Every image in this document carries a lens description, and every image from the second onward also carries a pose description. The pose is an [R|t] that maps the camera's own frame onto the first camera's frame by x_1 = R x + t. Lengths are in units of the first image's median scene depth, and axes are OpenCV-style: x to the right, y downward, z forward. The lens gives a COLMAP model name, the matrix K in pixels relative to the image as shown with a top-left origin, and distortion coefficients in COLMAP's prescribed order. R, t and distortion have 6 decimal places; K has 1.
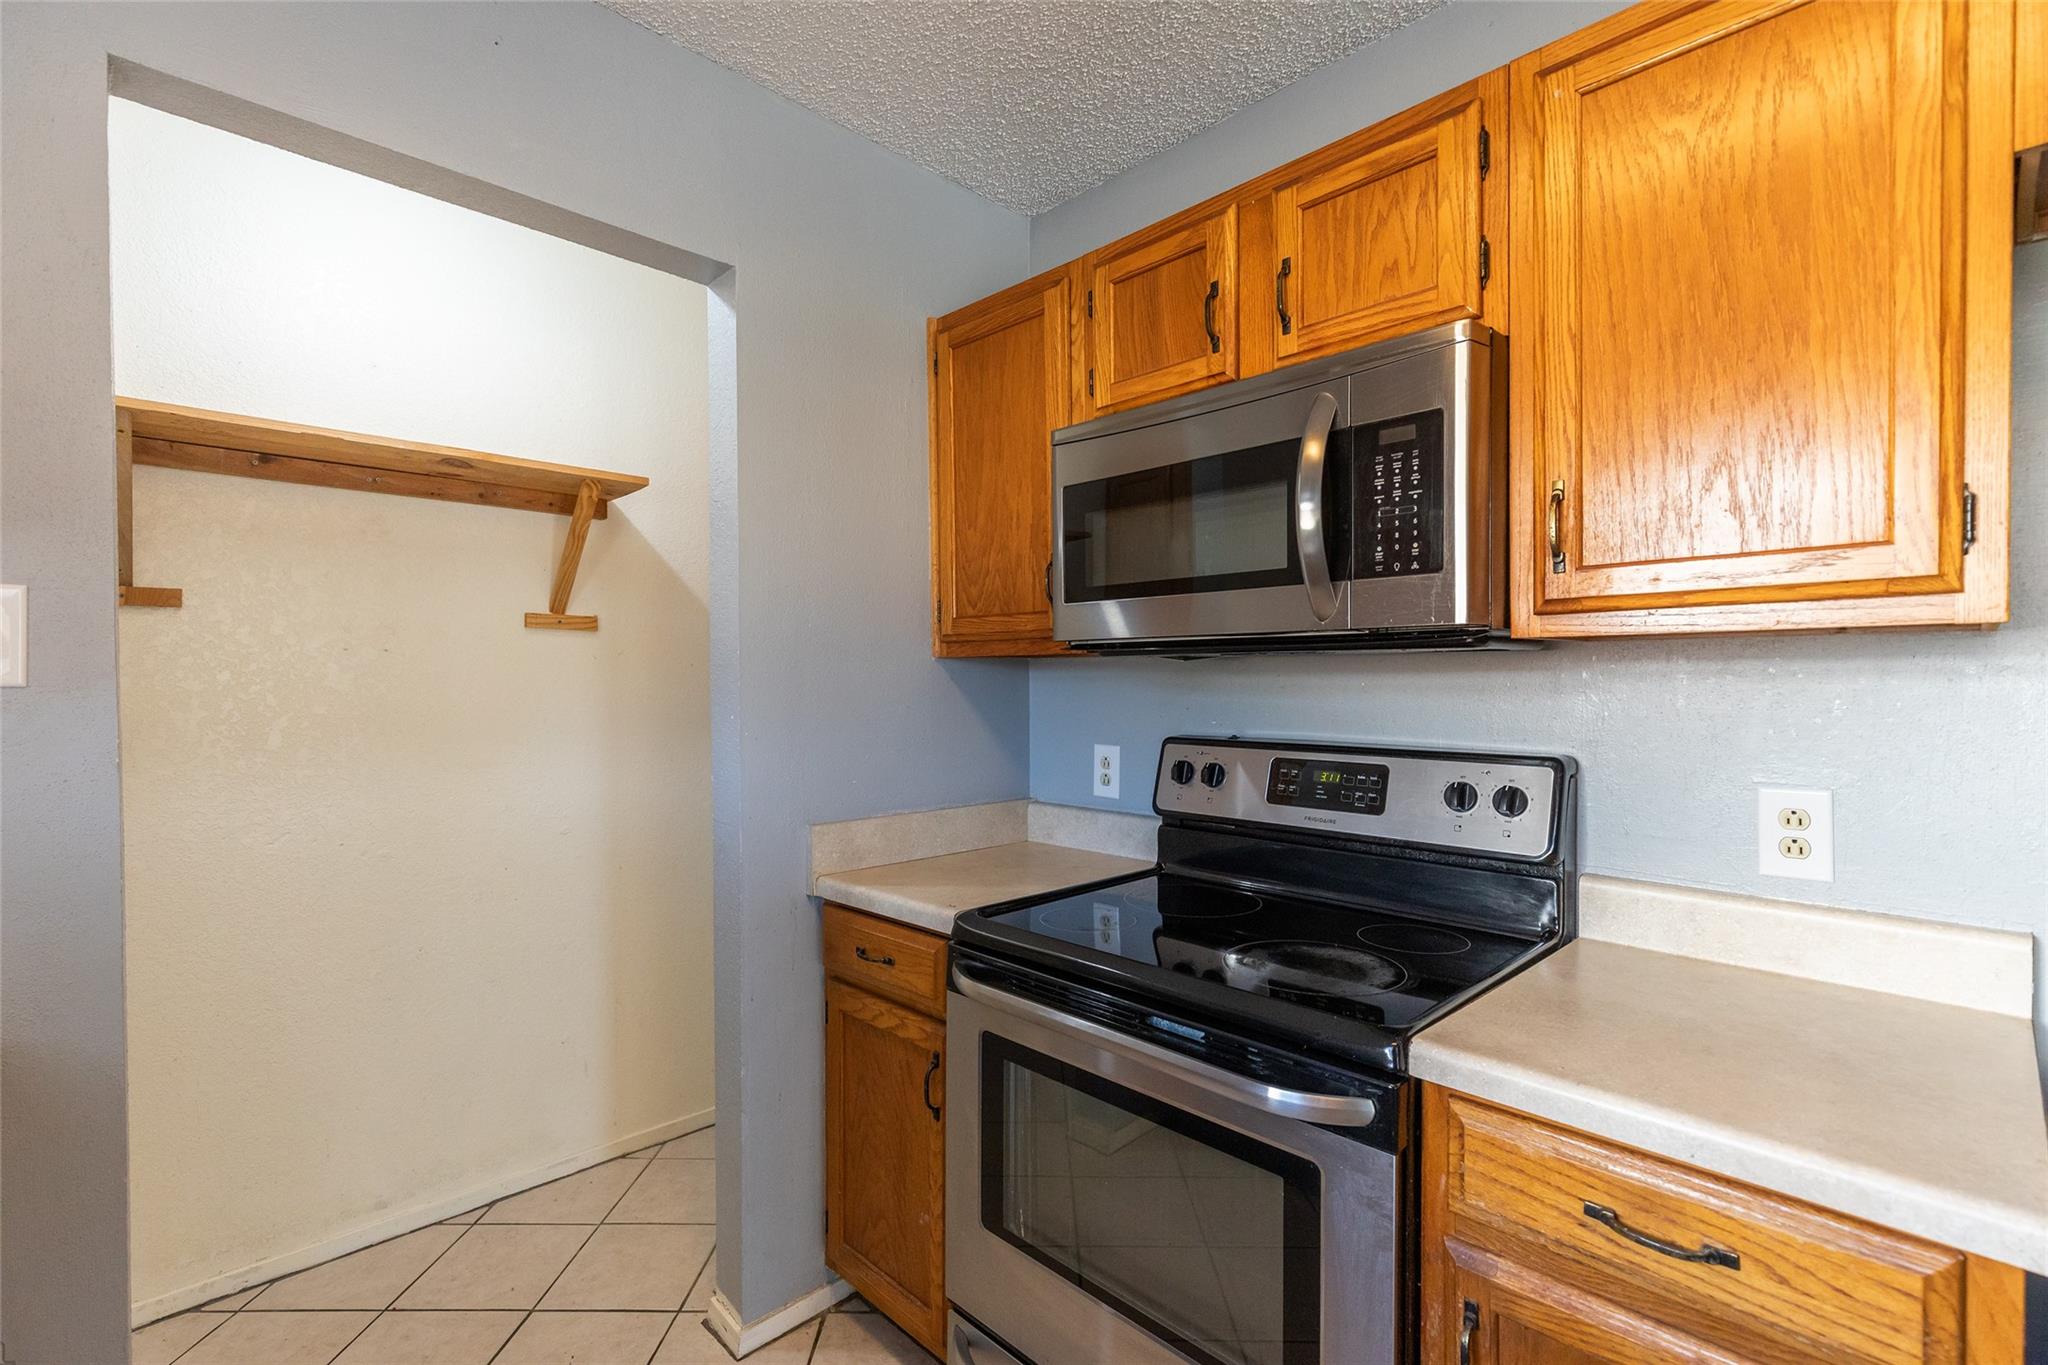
lens RADIAL K [[927.8, 0, 1032.9], [0, 927.8, 686.8], [0, 0, 1]] dist [0.008596, -0.004104]
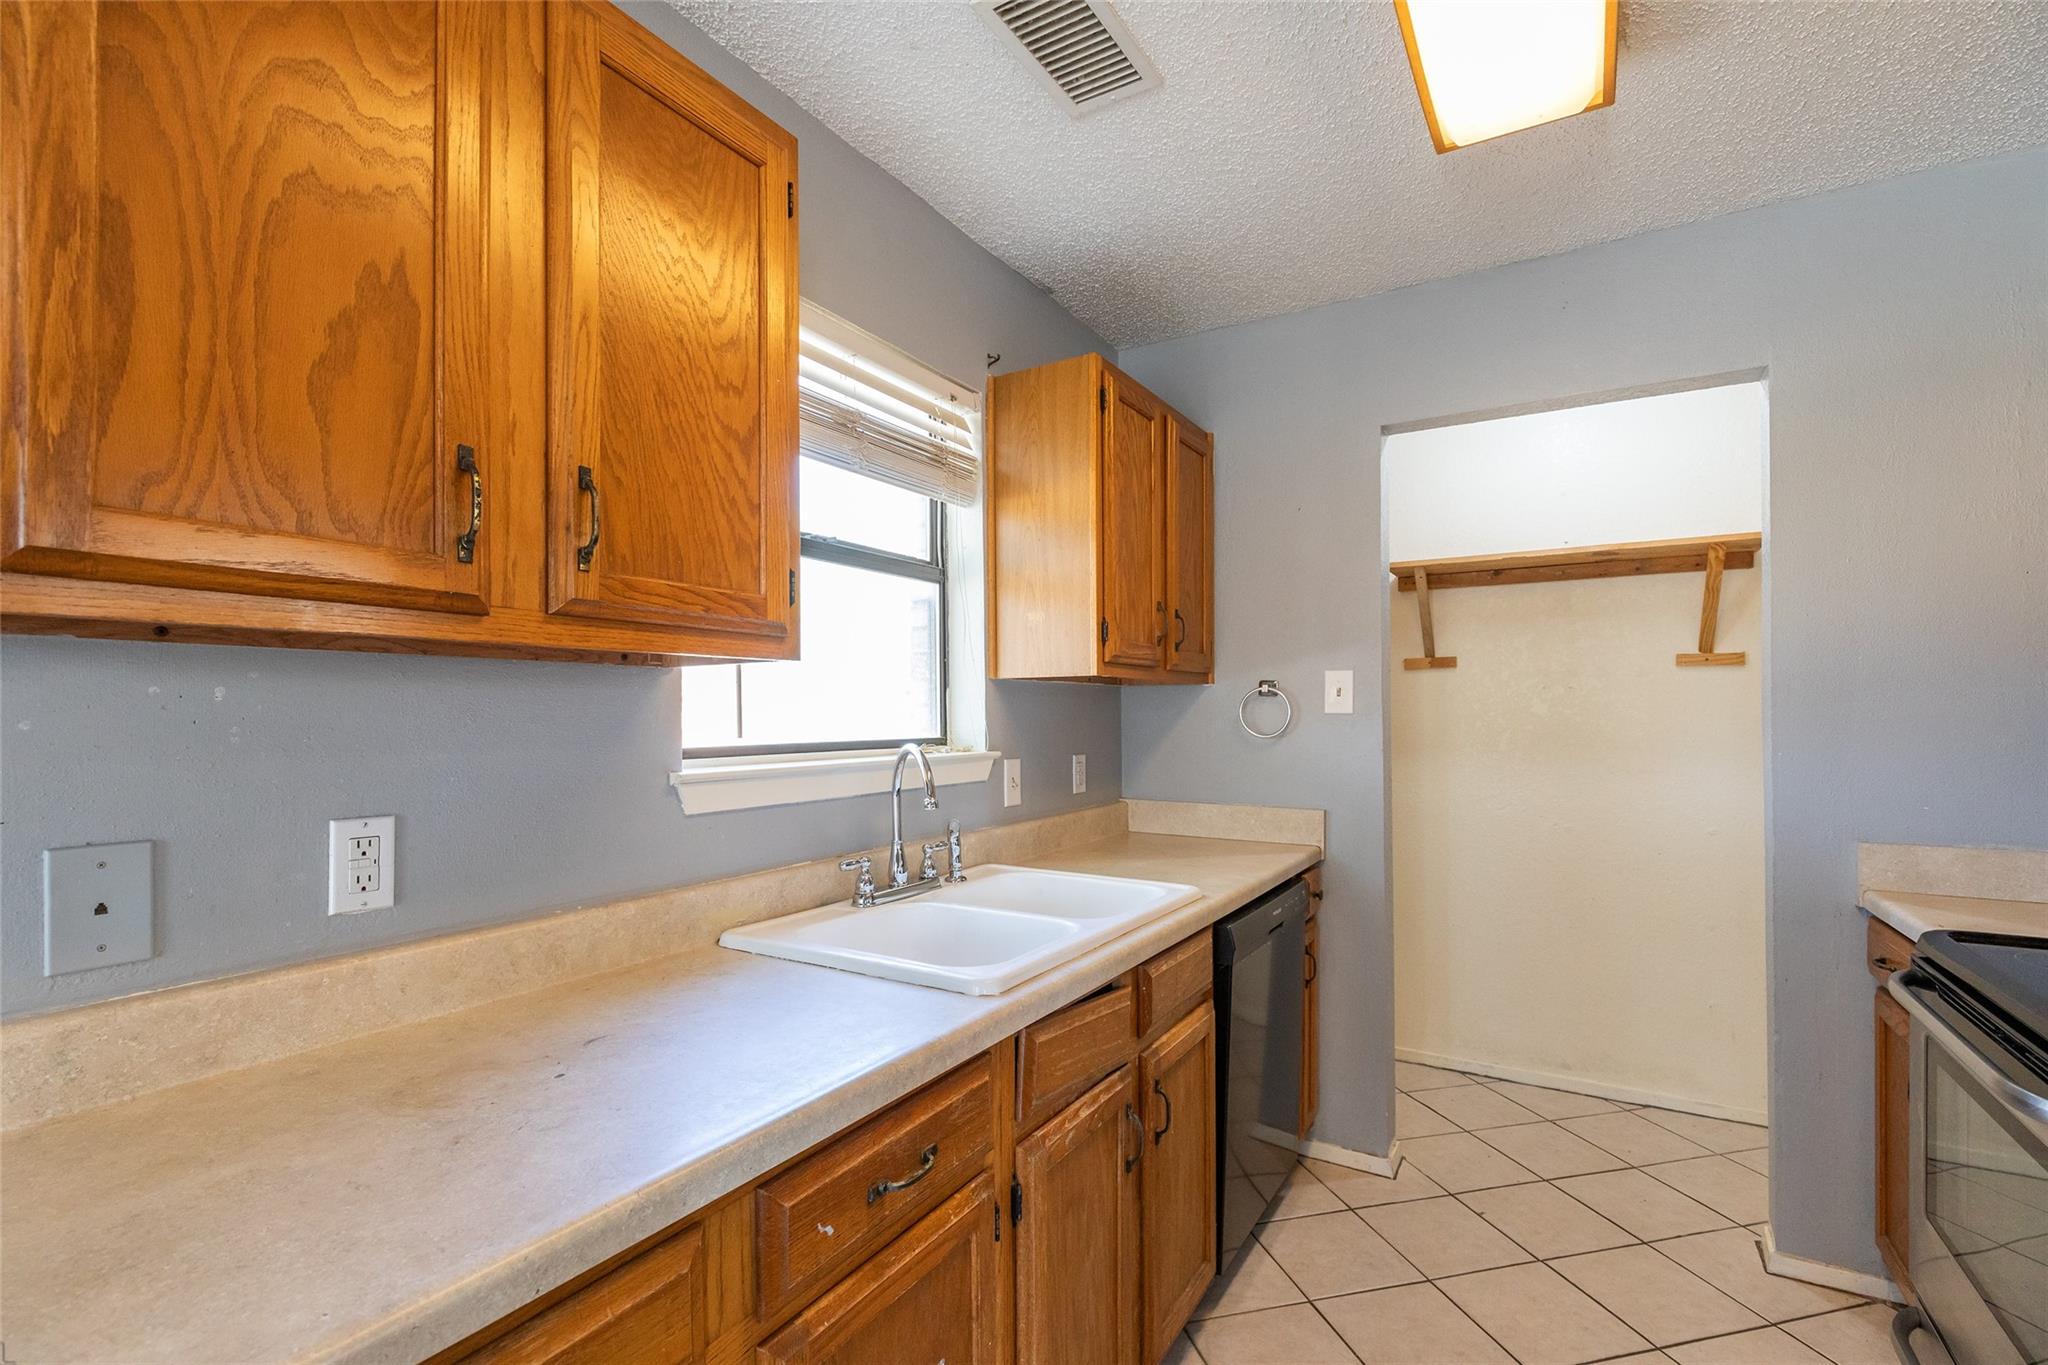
lens RADIAL K [[927.8, 0, 1034.2], [0, 927.8, 709.2], [0, 0, 1]] dist [0.008596, -0.004104]
pose [[0.259882, -0.000201, -0.965640, 0.554208], [0.000471, 1.000000, -0.000082, -0.006620], [0.965640, -0.000433, 0.259883, -0.211817]]
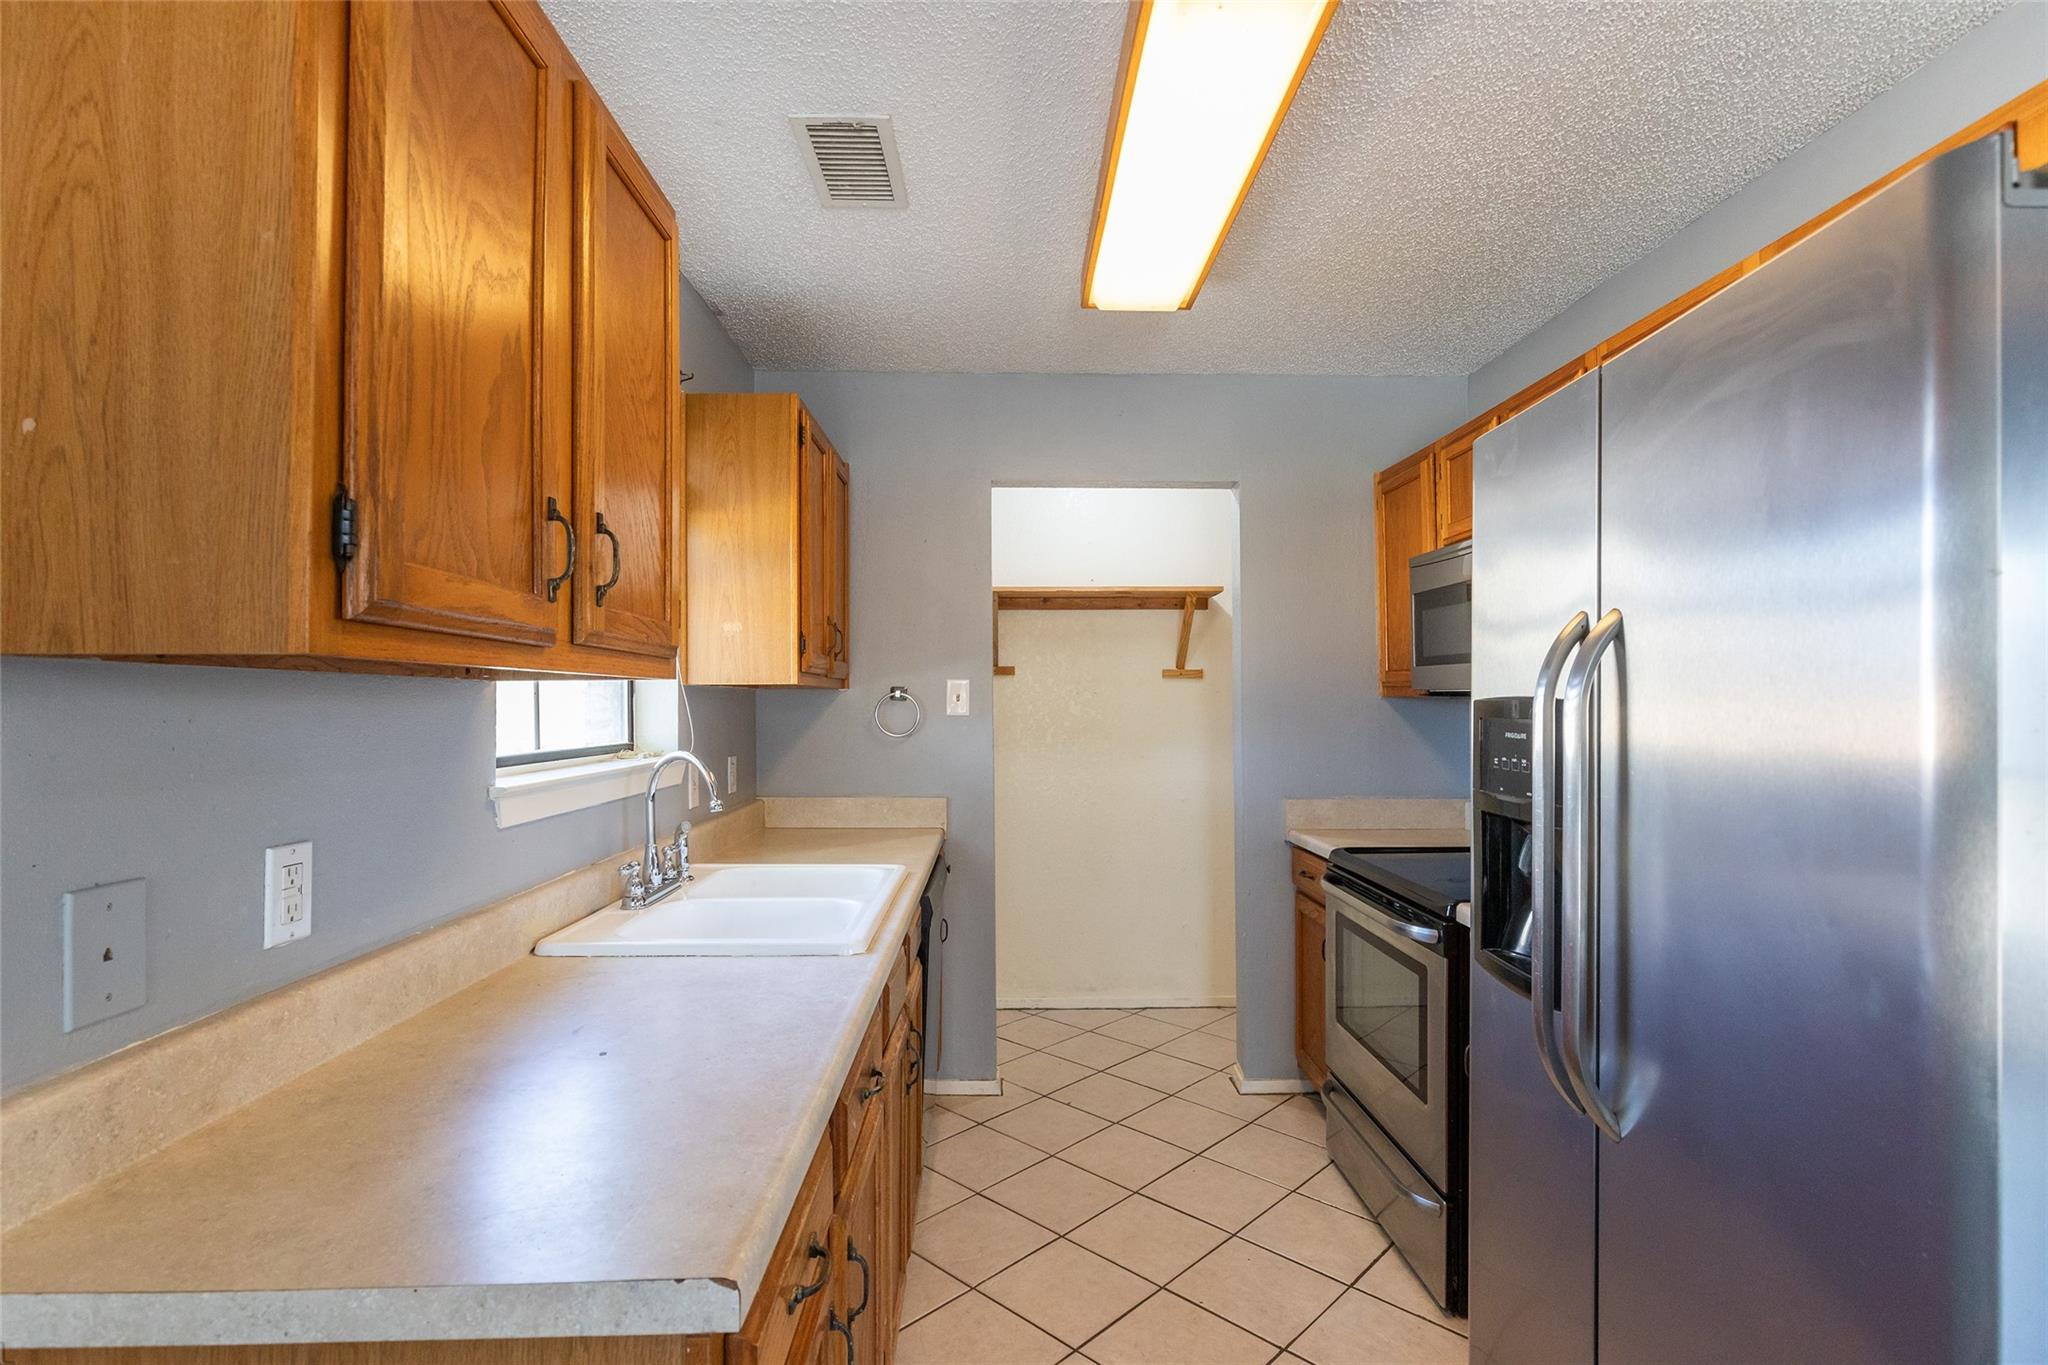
lens RADIAL K [[980.3, 0, 1026.5], [0, 980.3, 685.8], [0, 0, 1]] dist [-0.001084, -0.000732]
pose [[0.736734, -0.009095, -0.676122, 0.603826], [-0.002013, 0.999876, -0.015644, -0.025922], [0.676180, 0.012887, 0.736624, -0.613939]]
